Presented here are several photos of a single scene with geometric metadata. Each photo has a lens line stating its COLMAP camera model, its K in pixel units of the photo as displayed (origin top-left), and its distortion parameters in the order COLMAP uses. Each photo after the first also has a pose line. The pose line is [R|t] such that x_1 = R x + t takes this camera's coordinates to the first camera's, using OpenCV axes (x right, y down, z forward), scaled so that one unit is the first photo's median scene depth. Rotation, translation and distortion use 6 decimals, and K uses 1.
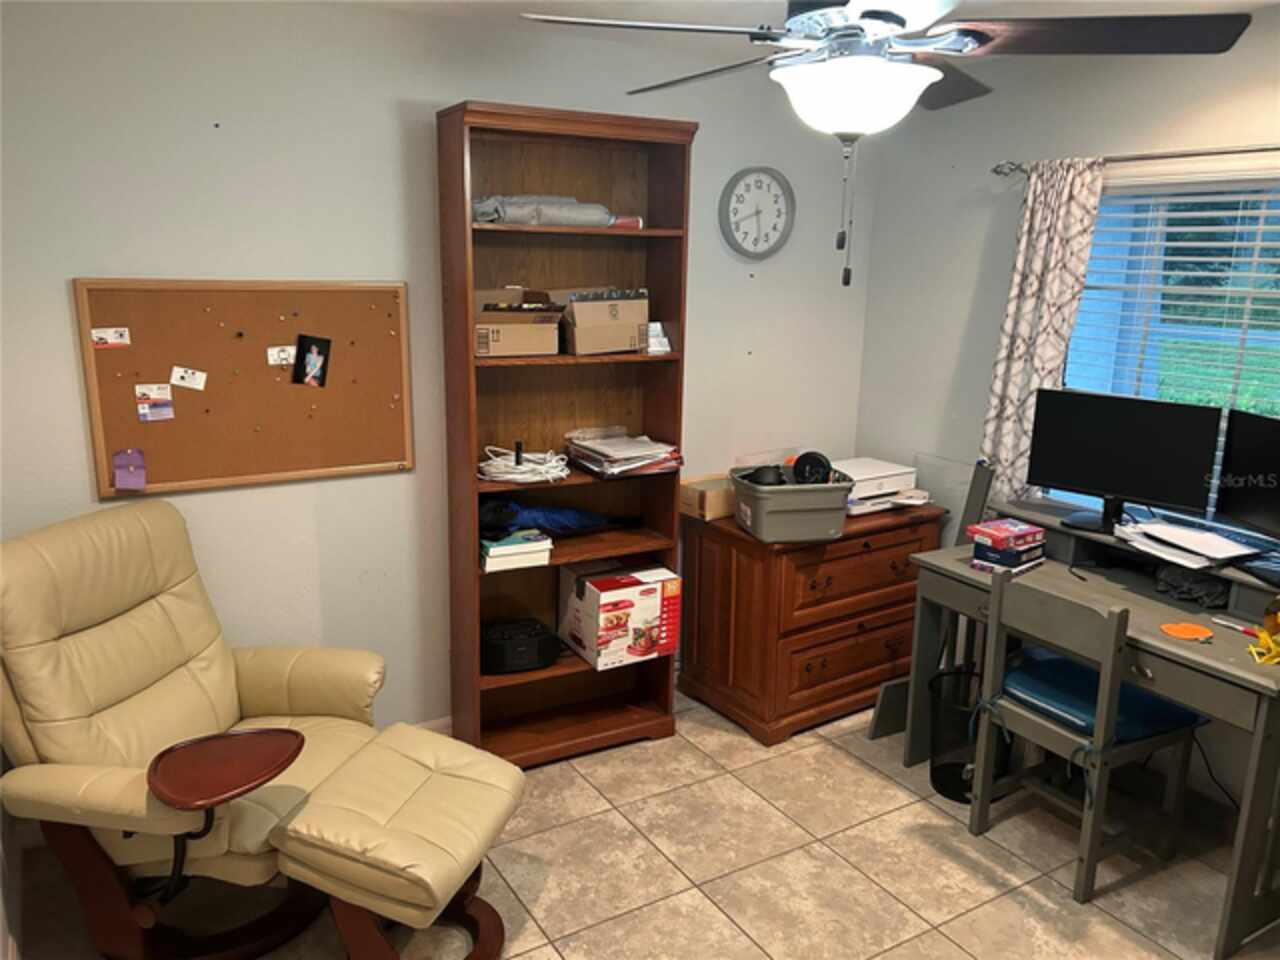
lens RADIAL K [[961.7, 0, 638.6], [0, 961.7, 476.3], [0, 0, 1]] dist [0.029991, -0.003906]
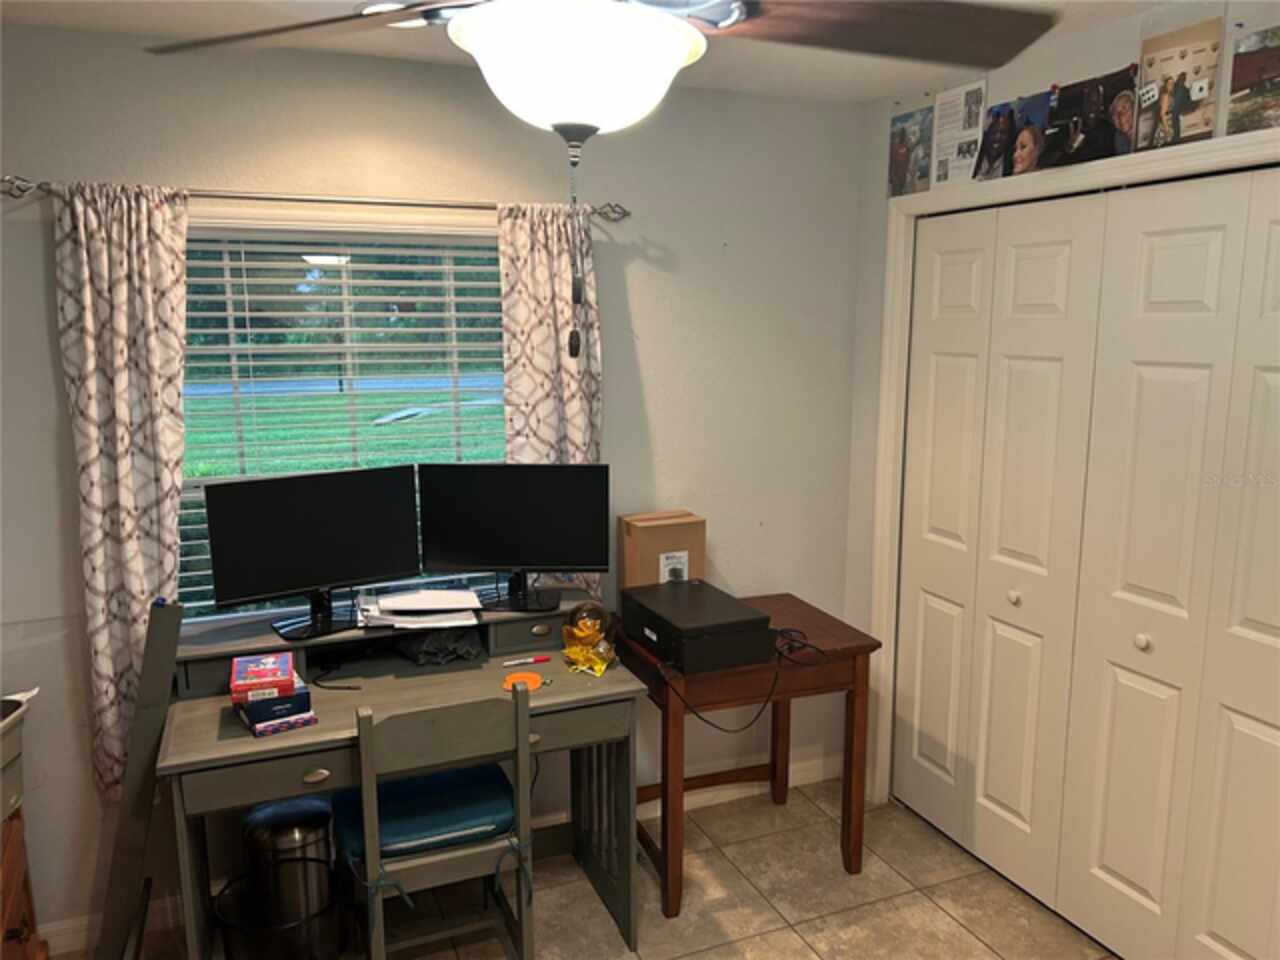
lens RADIAL K [[961.7, 0, 639.7], [0, 961.7, 483.8], [0, 0, 1]] dist [0.029991, -0.003906]
pose [[0.146669, -0.187450, 0.971262, -0.279676], [0.232986, 0.960803, 0.150249, -0.128686], [-0.961356, 0.204253, 0.184594, 0.540346]]
